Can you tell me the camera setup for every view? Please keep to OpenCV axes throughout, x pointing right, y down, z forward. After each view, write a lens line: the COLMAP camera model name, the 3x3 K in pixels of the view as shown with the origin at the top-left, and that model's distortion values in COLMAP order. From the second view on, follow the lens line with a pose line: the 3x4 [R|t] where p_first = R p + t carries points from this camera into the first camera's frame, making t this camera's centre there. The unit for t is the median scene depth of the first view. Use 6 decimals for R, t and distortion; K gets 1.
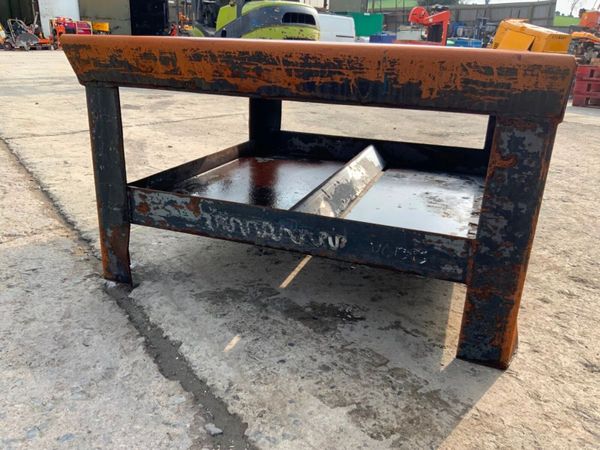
lens RADIAL K [[493.7, 0, 300.0], [0, 493.7, 225.0], [0, 0, 1]] dist [0.095051, -0.198926]
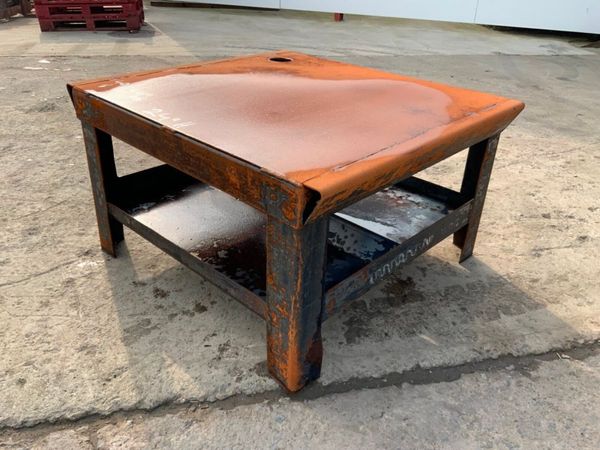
lens RADIAL K [[493.7, 0, 300.0], [0, 493.7, 225.0], [0, 0, 1]] dist [0.095051, -0.198926]
pose [[0.395876, -0.460480, 0.794506, -1.226622], [0.284841, 0.884090, 0.370474, -0.661094], [-0.873011, 0.079646, 0.481153, 0.597483]]
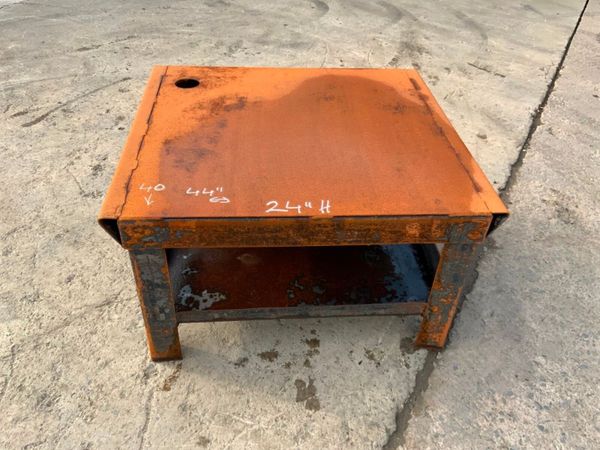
lens RADIAL K [[493.7, 0, 300.0], [0, 493.7, 225.0], [0, 0, 1]] dist [0.095051, -0.198926]
pose [[-0.412447, -0.611864, 0.674914, -1.126369], [0.253098, 0.634732, 0.730107, -1.407202], [-0.875116, 0.471950, -0.106932, 1.601894]]
